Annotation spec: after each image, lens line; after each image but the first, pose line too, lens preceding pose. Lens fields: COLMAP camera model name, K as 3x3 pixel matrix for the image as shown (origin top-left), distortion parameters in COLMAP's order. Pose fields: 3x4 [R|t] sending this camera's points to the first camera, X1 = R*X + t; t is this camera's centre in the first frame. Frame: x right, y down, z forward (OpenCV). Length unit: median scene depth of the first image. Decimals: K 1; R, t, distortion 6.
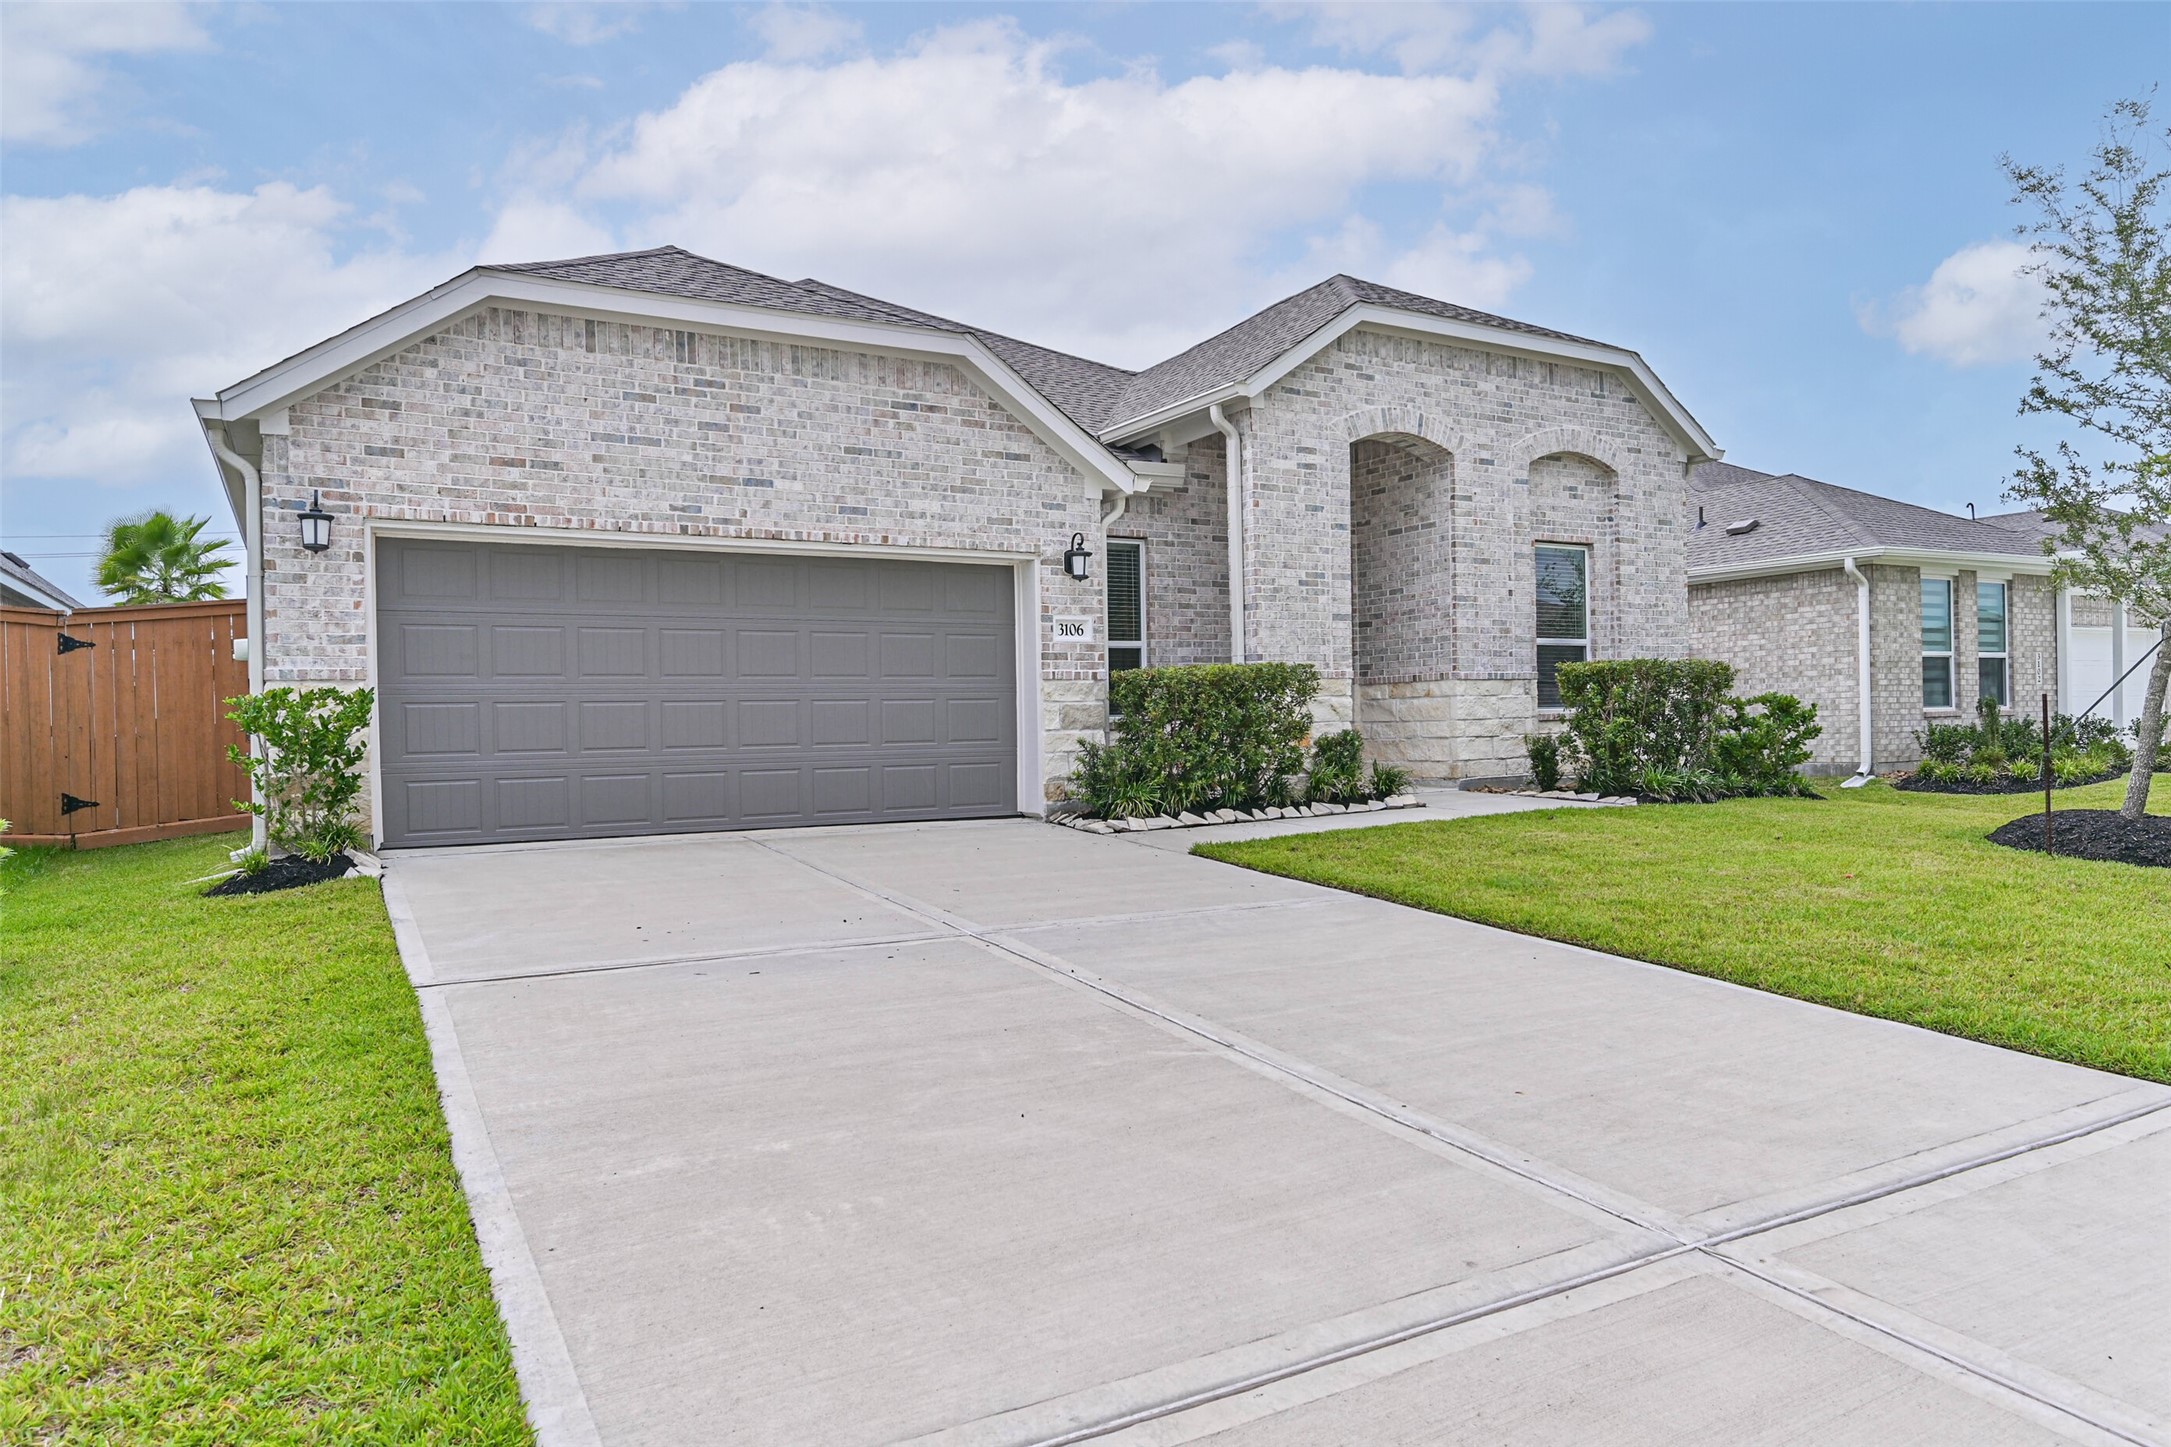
lens RADIAL K [[1318.4, 0, 1084.0], [0, 1318.4, 720.1], [0, 0, 1]] dist [-0.004770, -0.000372]
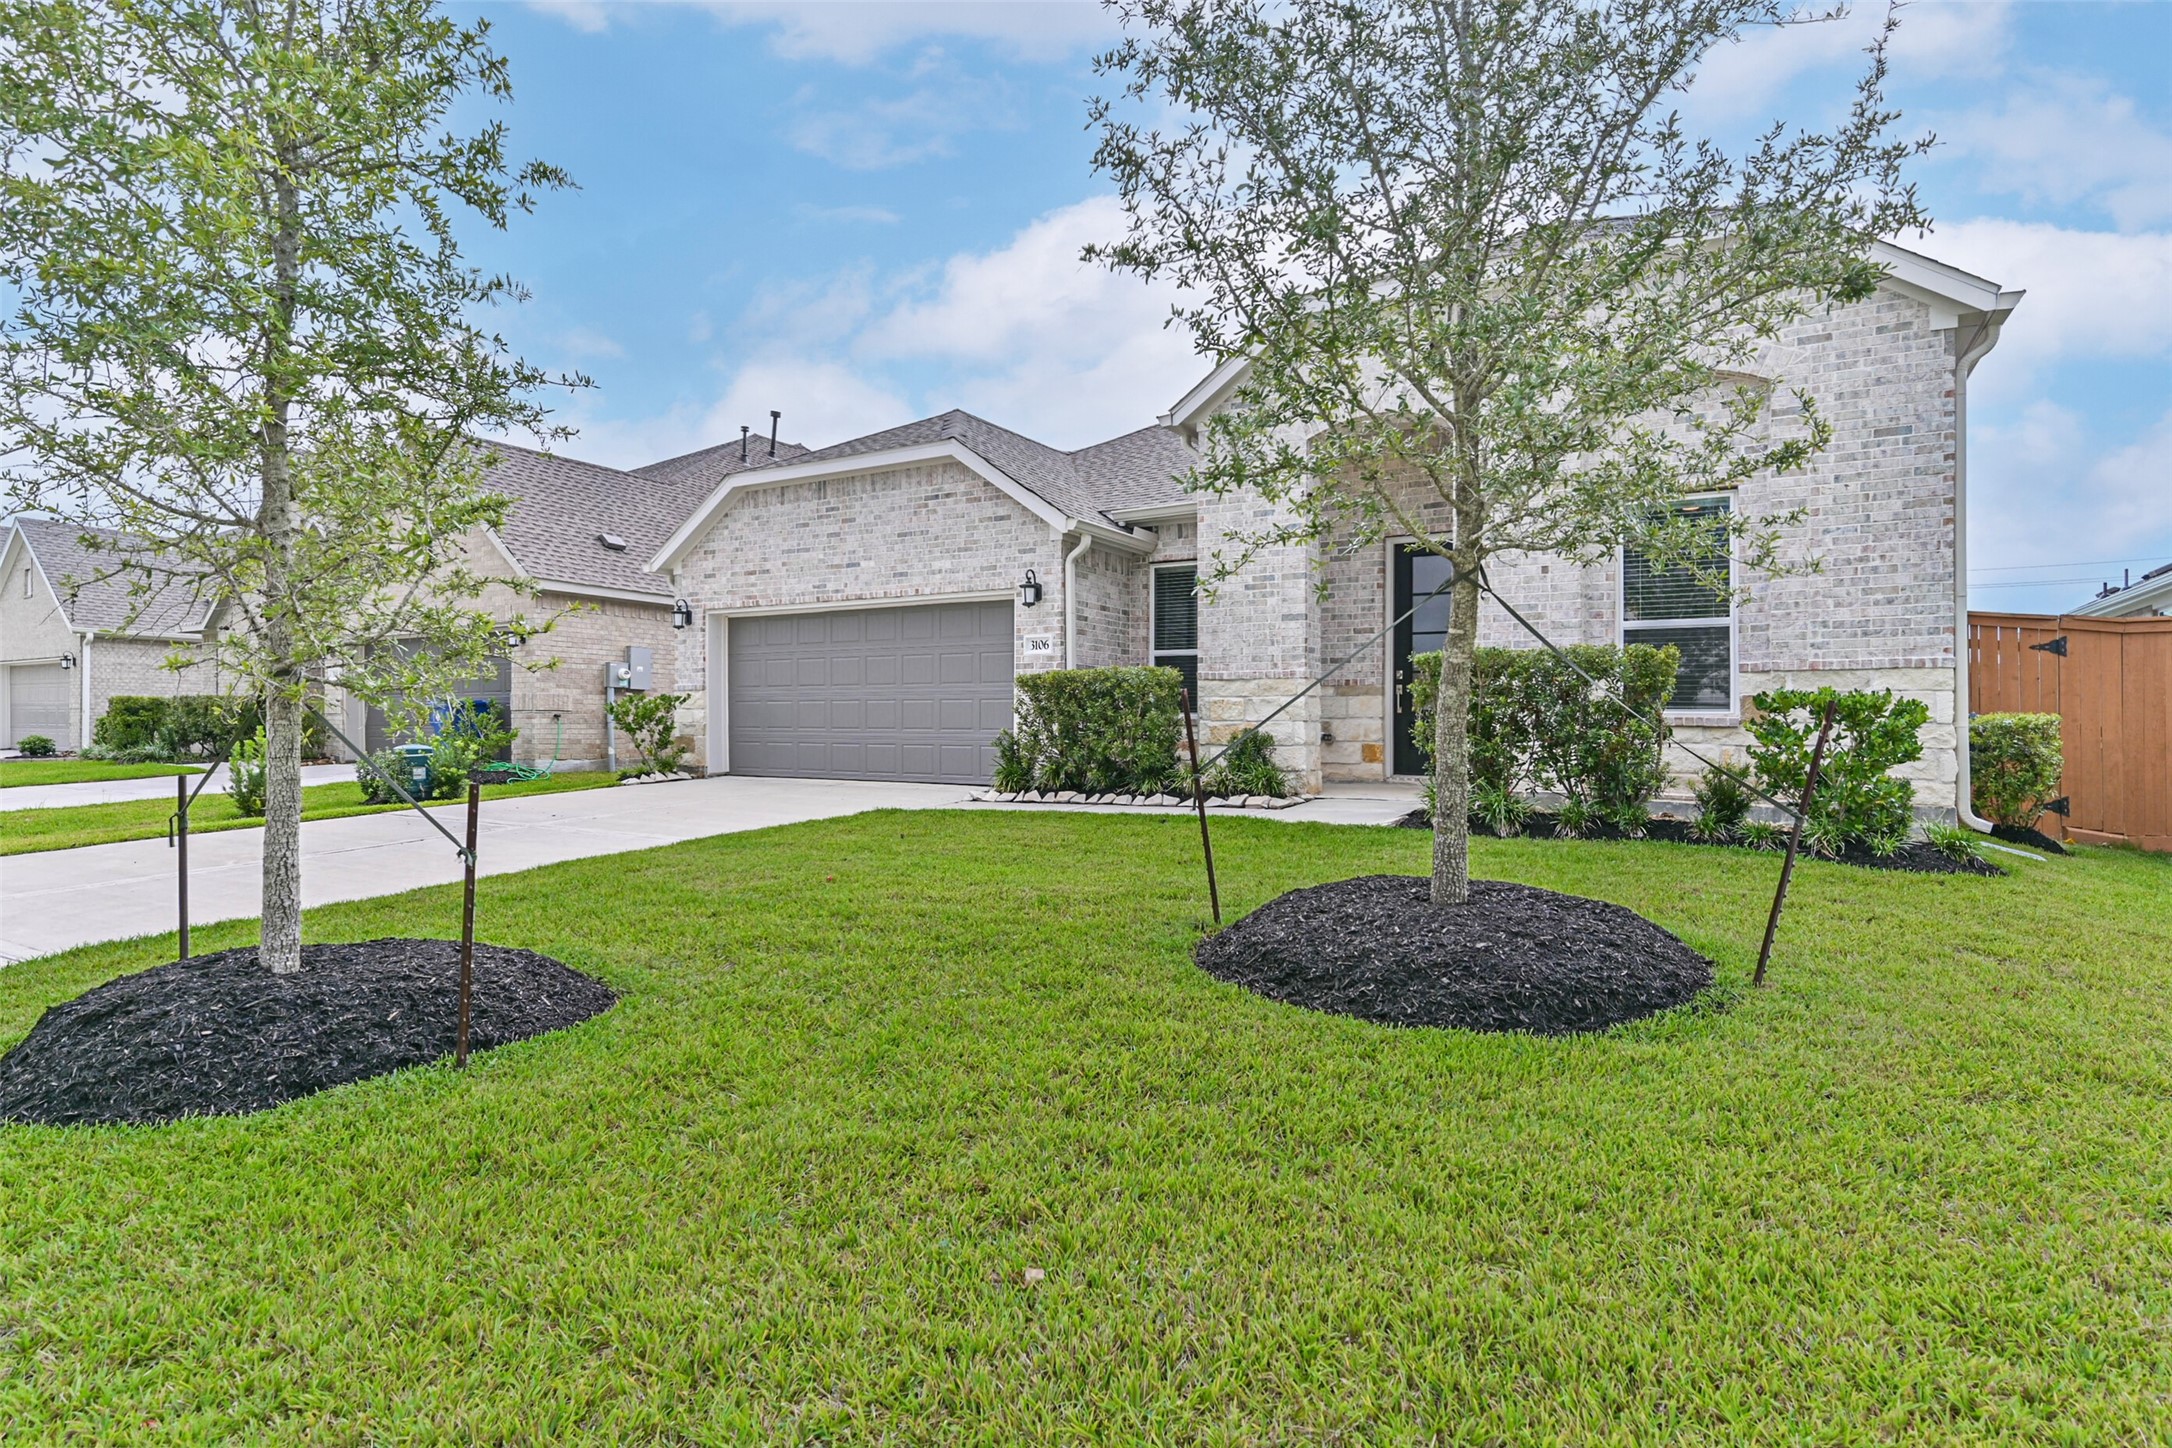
lens RADIAL K [[1042.4, 0, 1082.8], [0, 1042.4, 718.6], [0, 0, 1]] dist [0.000516, 0.000008]
pose [[0.545527, 0.017567, -0.837909, 0.943022], [-0.005847, 0.999836, 0.017155, -0.015615], [0.838073, -0.004459, 0.545540, 0.521821]]
